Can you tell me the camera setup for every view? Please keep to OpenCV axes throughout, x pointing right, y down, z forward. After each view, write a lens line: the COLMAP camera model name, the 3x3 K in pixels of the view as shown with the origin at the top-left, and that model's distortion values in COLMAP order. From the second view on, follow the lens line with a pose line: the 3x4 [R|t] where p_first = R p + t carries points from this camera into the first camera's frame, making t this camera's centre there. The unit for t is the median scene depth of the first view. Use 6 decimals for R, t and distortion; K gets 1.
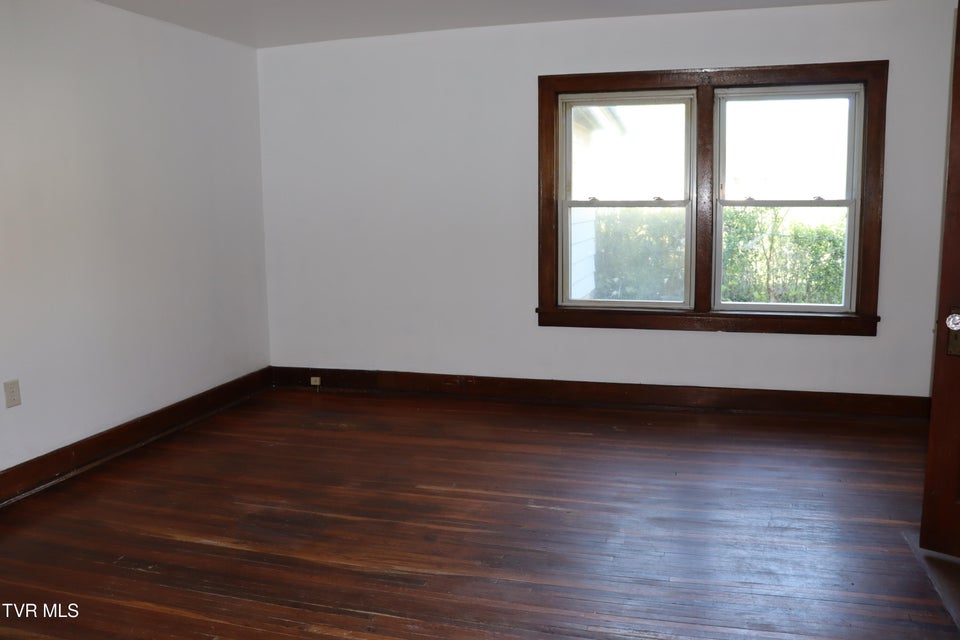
lens RADIAL K [[801.2, 0, 476.0], [0, 801.2, 319.1], [0, 0, 1]] dist [-0.170125, 0.162543]
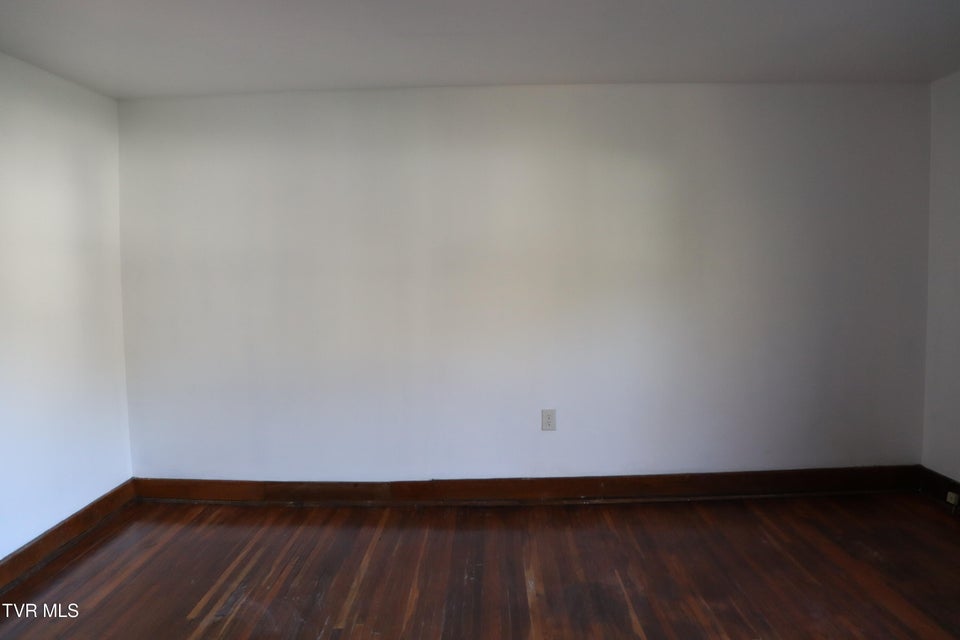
lens RADIAL K [[801.2, 0, 476.0], [0, 801.2, 319.1], [0, 0, 1]] dist [-0.170125, 0.162543]
pose [[0.275446, 0.078398, -0.958114, 0.562071], [-0.131789, 0.990338, 0.043147, -0.099071], [0.952240, 0.114385, 0.283117, 0.499478]]
